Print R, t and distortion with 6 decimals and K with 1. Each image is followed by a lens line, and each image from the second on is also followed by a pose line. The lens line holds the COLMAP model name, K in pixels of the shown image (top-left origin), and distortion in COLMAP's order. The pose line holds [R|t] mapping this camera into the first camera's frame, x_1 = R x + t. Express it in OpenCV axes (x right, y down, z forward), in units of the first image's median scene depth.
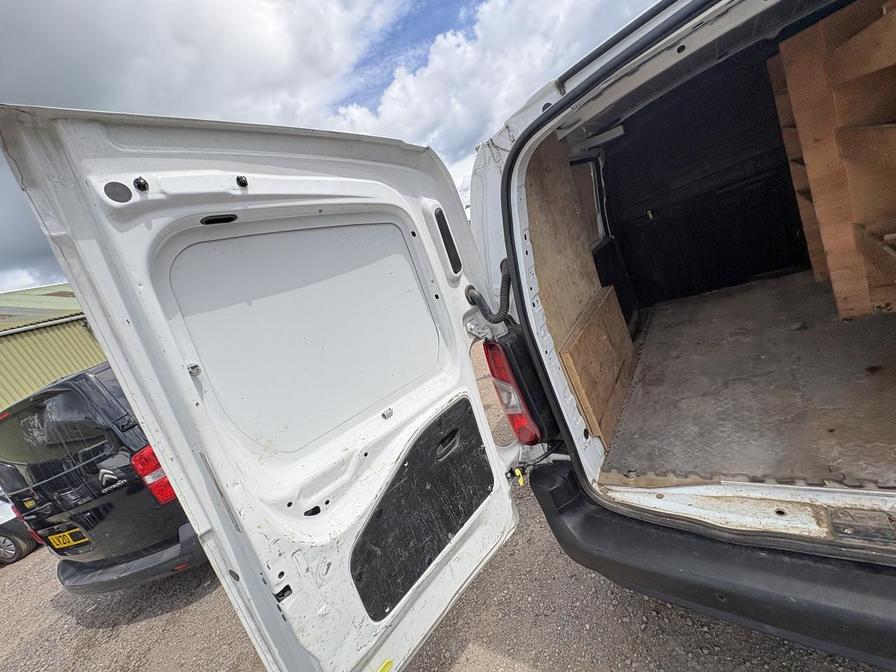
lens RADIAL K [[358.9, 0, 452.6], [0, 358.9, 333.1], [0, 0, 1]] dist [0.000630, 0.000255]
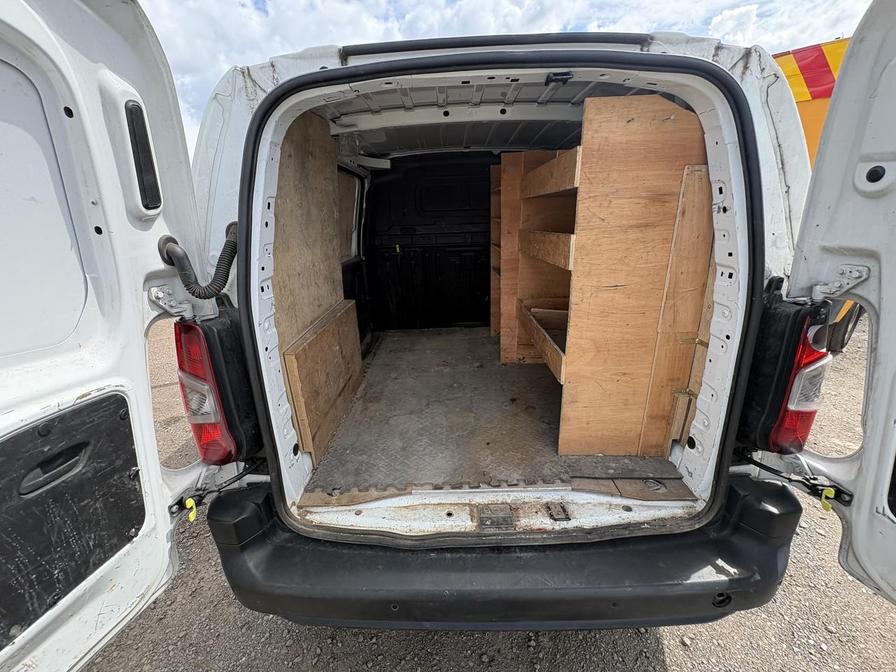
lens RADIAL K [[358.9, 0, 449.4], [0, 358.9, 330.6], [0, 0, 1]] dist [0.000630, 0.000255]
pose [[0.751586, 0.194851, 0.630199, 0.047944], [-0.158107, 0.980741, -0.114674, 0.039207], [-0.640406, -0.013452, 0.767918, 0.093285]]
